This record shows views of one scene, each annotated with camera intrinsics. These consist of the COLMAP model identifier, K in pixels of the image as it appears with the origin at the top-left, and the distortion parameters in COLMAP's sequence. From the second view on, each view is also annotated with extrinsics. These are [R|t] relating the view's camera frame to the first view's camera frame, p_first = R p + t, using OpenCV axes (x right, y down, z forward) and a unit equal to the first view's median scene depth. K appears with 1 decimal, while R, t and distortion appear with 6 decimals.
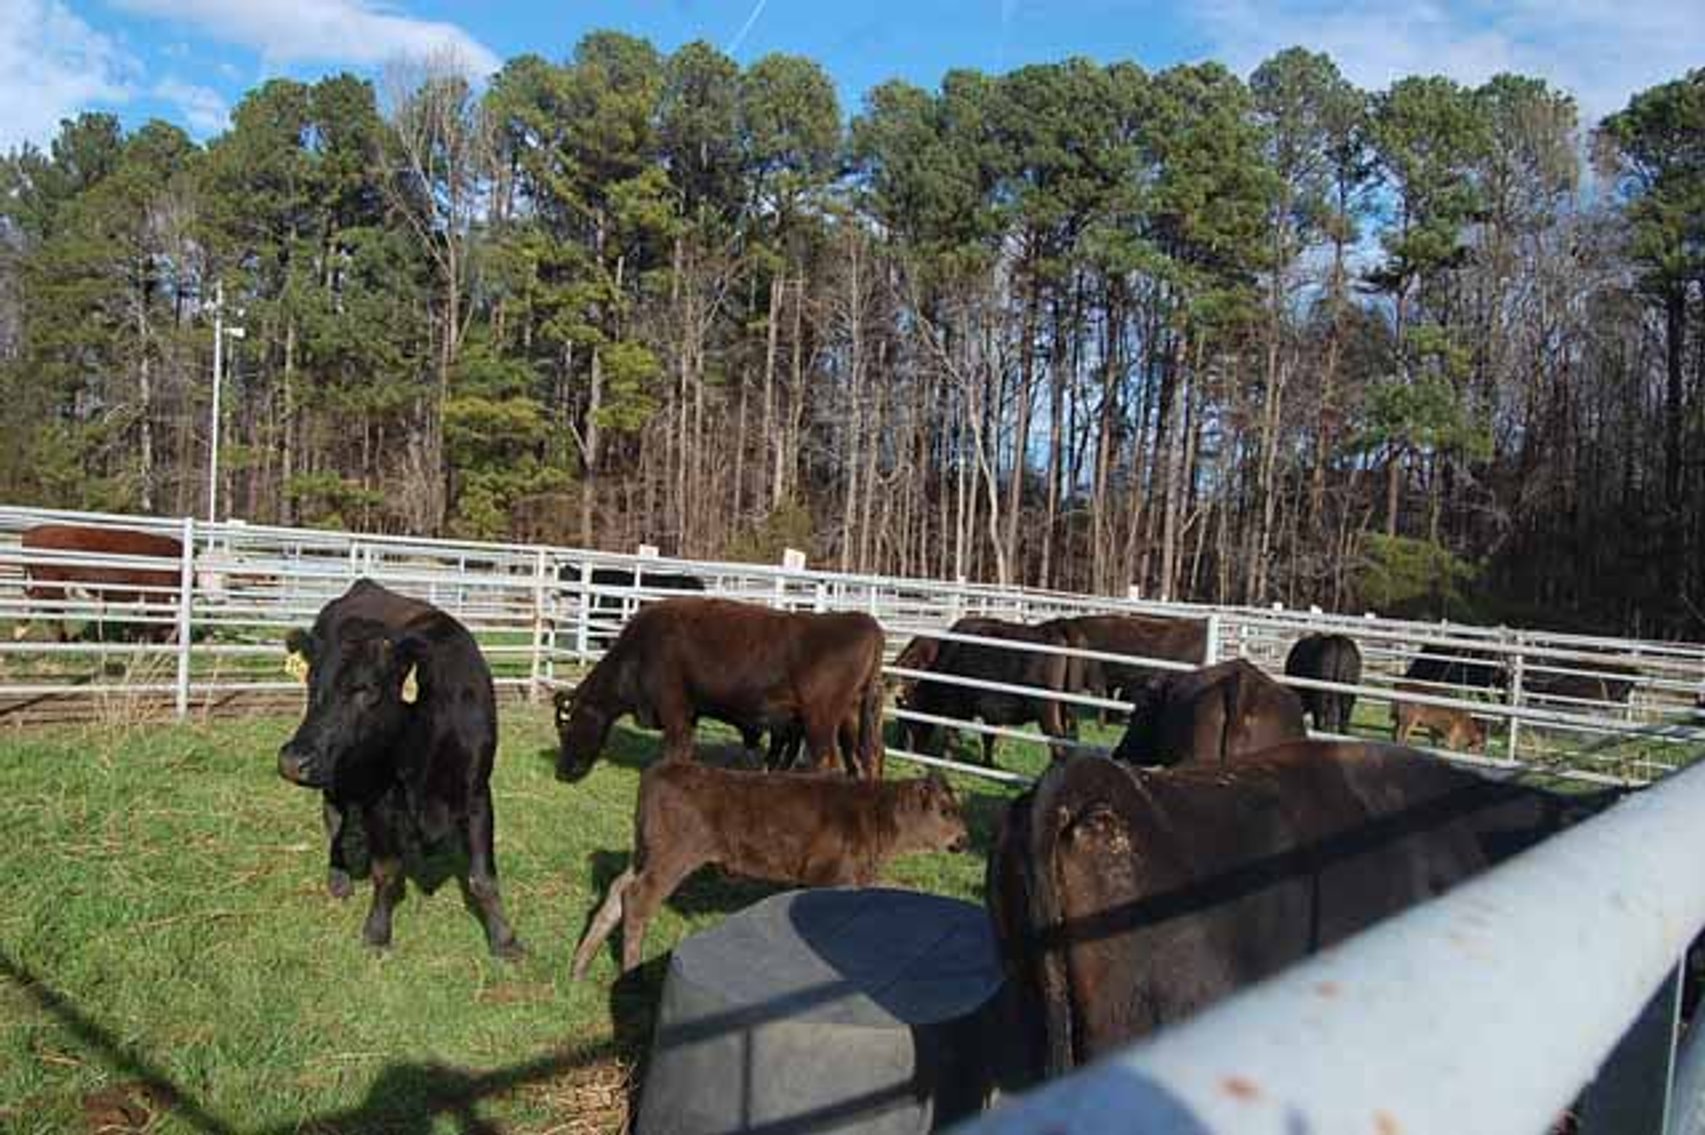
lens RADIAL K [[1362.4, 0, 852.5], [0, 1362.4, 567.5], [0, 0, 1]] dist [-0.093536, 0.055015]
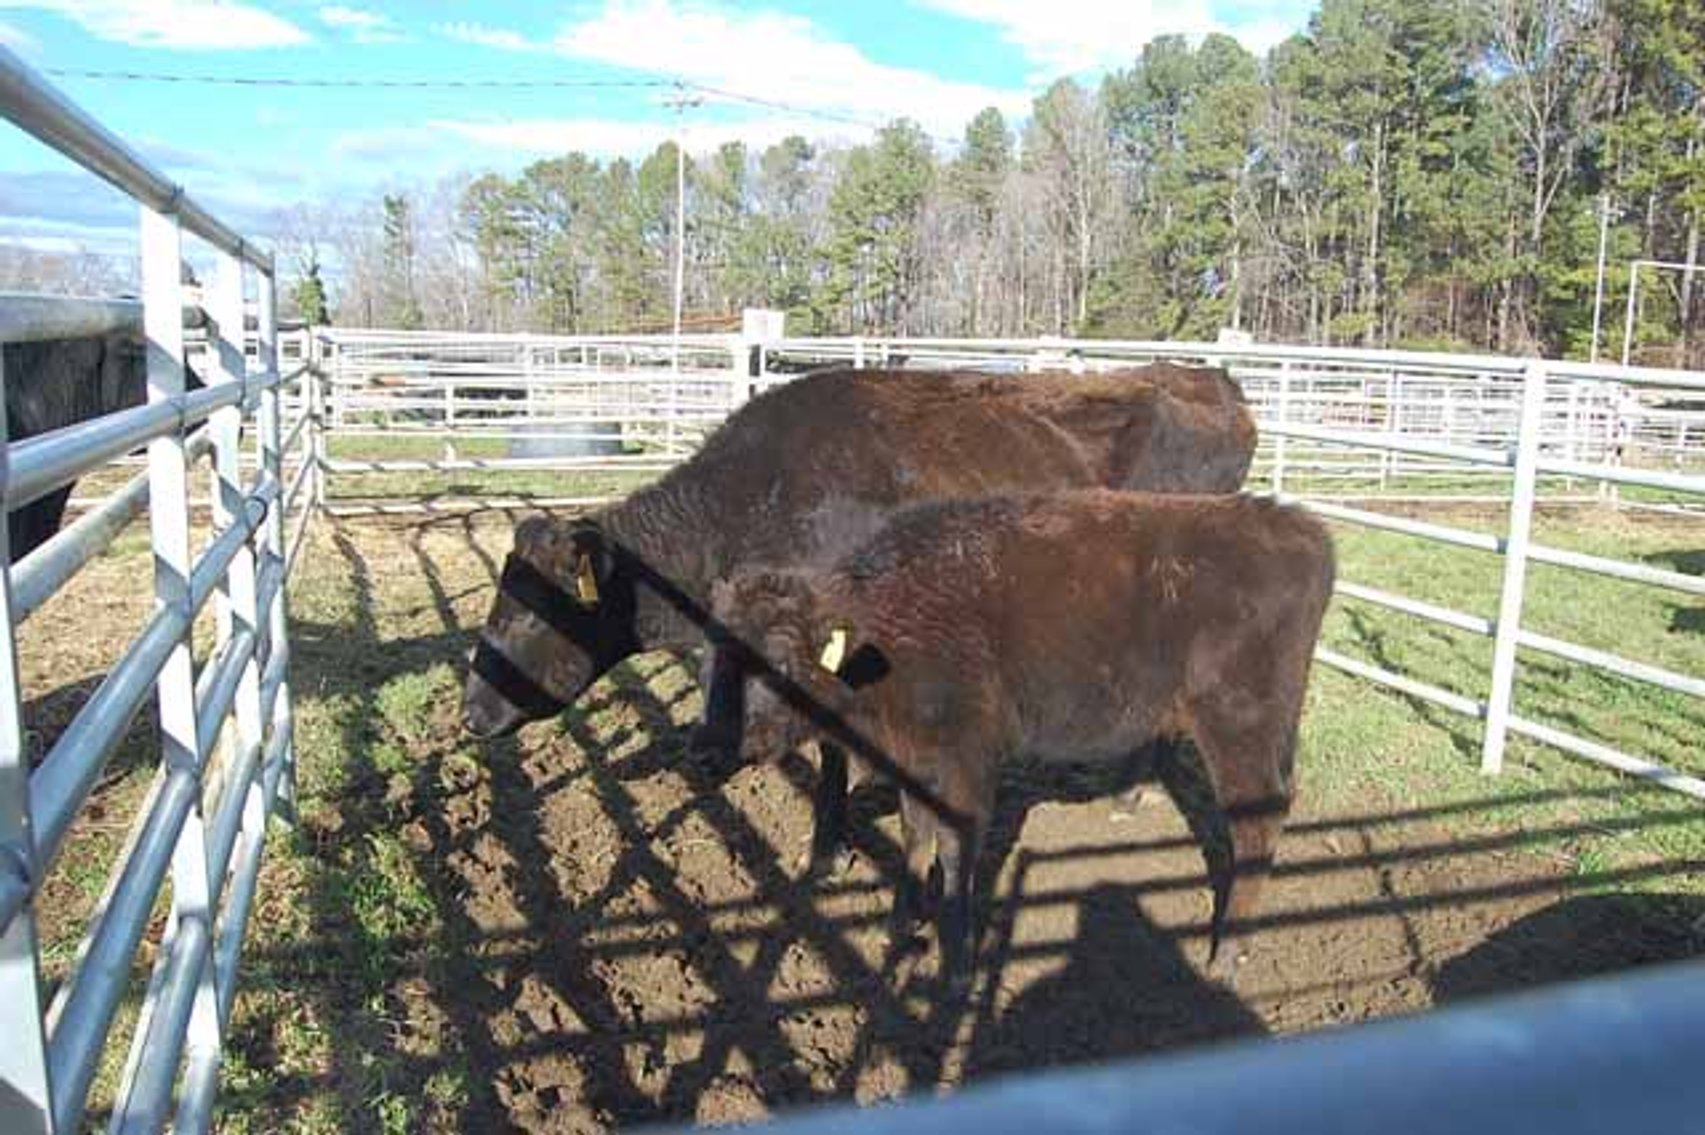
lens RADIAL K [[1334.2, 0, 852.5], [0, 1334.2, 567.5], [0, 0, 1]] dist [-0.087370, 0.032509]
pose [[0.855540, 0.038576, -0.516297, -0.229985], [0.026631, 0.992621, 0.118296, -0.018351], [0.517051, -0.114957, 0.848200, -0.256554]]
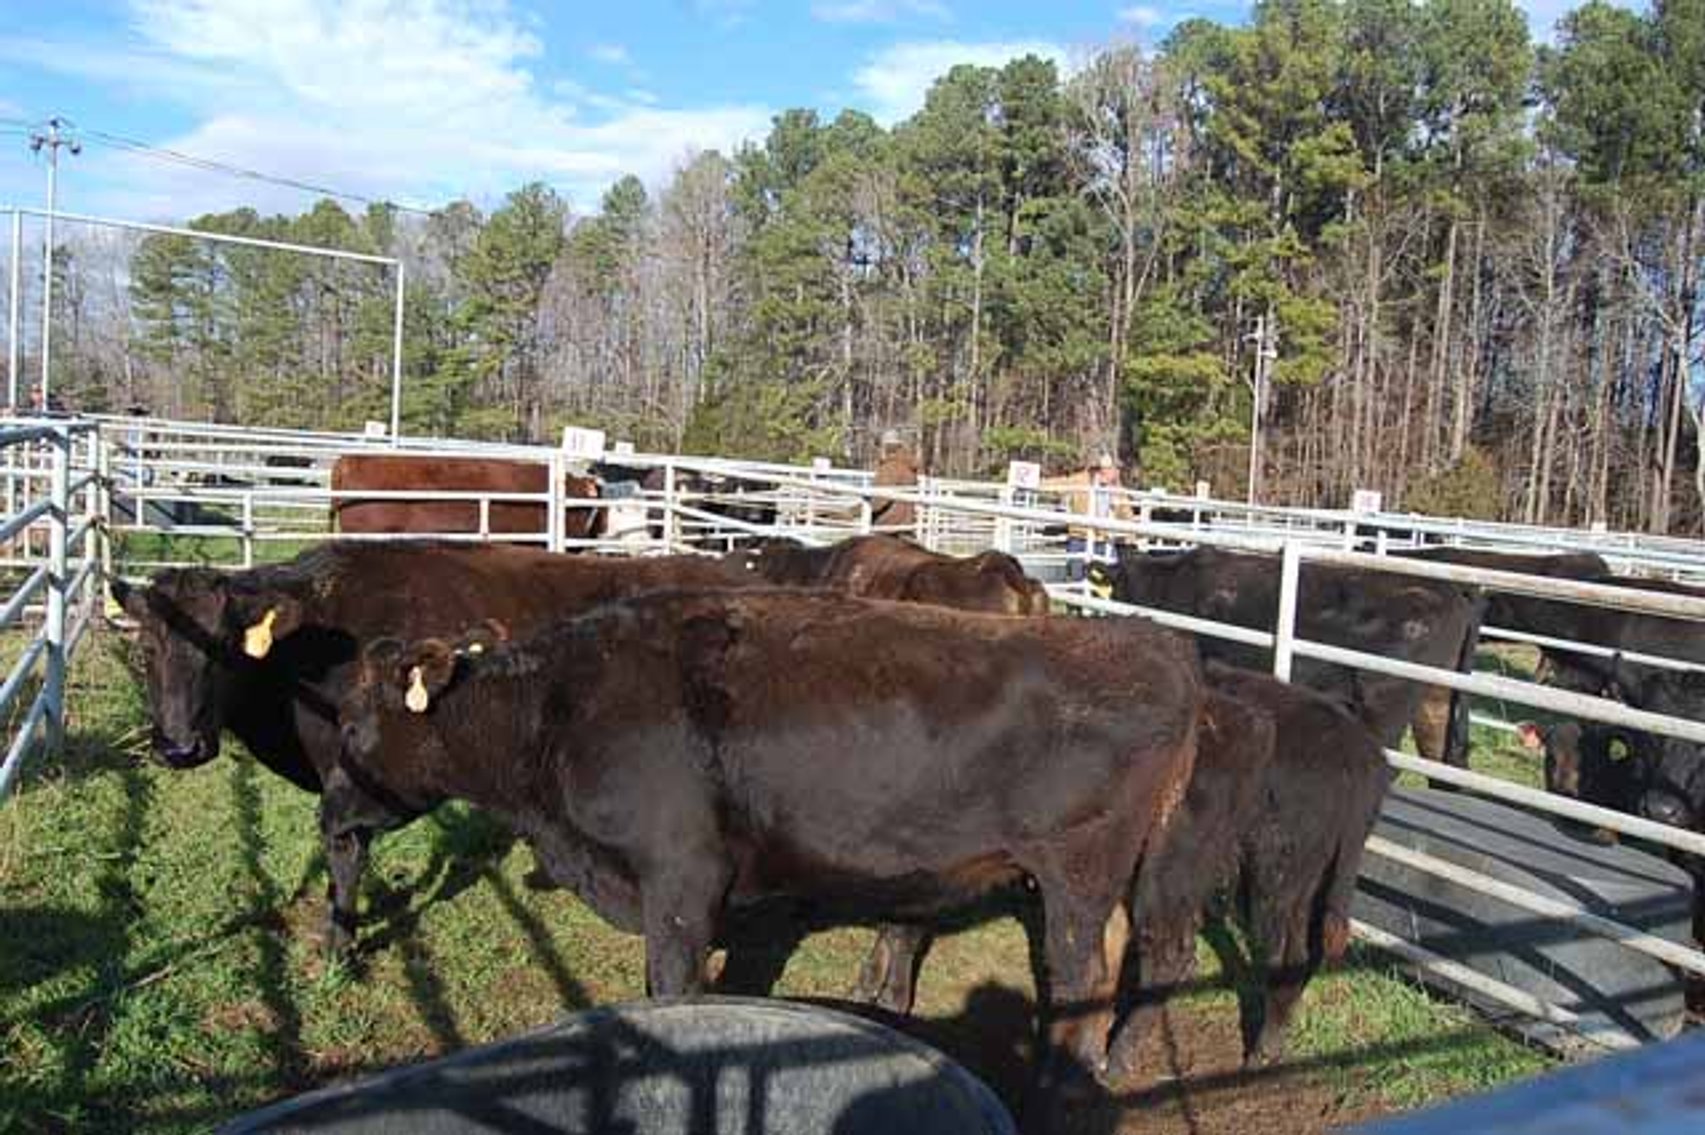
lens RADIAL K [[1356.6, 0, 852.5], [0, 1356.6, 567.5], [0, 0, 1]] dist [-0.090416, 0.054428]
pose [[0.916253, 0.028408, -0.399593, -0.069184], [-0.009684, 0.998762, 0.048798, -0.006734], [0.400484, -0.040841, 0.915393, -0.073972]]
